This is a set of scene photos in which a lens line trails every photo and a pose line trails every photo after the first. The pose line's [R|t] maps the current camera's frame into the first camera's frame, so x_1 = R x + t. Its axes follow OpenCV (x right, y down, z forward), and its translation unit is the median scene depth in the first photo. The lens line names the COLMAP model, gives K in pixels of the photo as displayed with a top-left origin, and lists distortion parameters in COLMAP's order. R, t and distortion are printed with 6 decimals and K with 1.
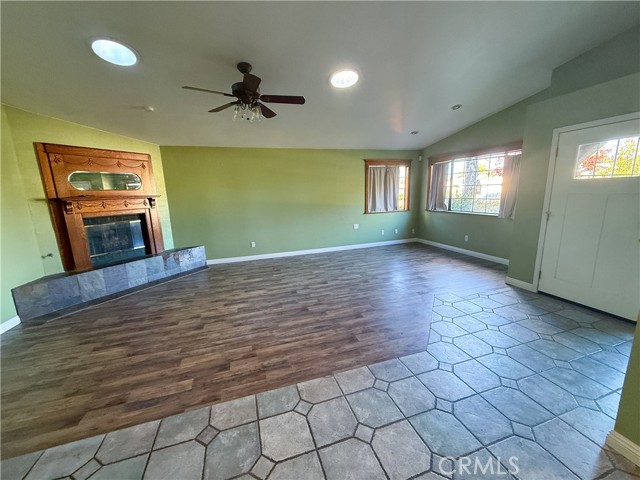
lens RADIAL K [[251.1, 0, 319.4], [0, 251.1, 239.1], [0, 0, 1]] dist [0.002426, -0.000335]
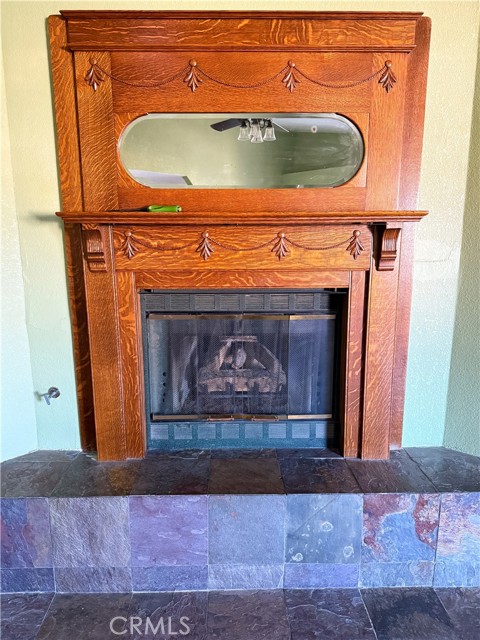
lens RADIAL K [[452.6, 0, 240.8], [0, 452.6, 320.3], [0, 0, 1]] dist [-0.003345, -0.002068]
pose [[0.467058, 0.203251, -0.860550, -0.441420], [-0.177738, 0.974939, 0.133803, -0.132649], [0.866179, 0.090458, 0.491479, 0.833797]]
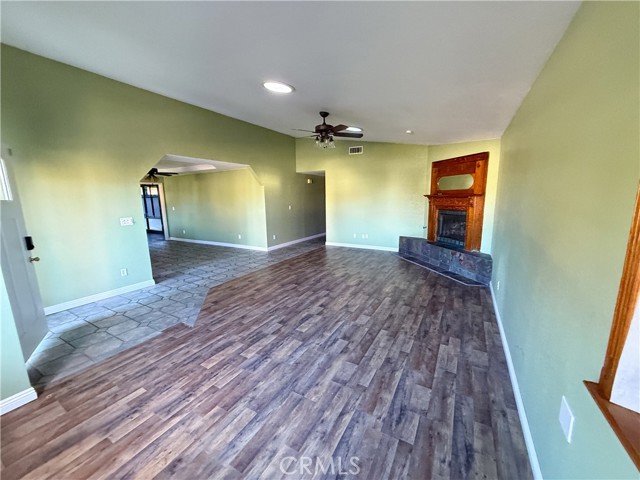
lens RADIAL K [[251.1, 0, 318.6], [0, 251.1, 240.6], [0, 0, 1]] dist [0.002426, -0.000335]
pose [[-0.739761, 0.160544, -0.653436, 0.580361], [-0.084512, 0.941260, 0.326937, -0.327653], [0.667541, 0.297079, -0.682740, 1.578200]]
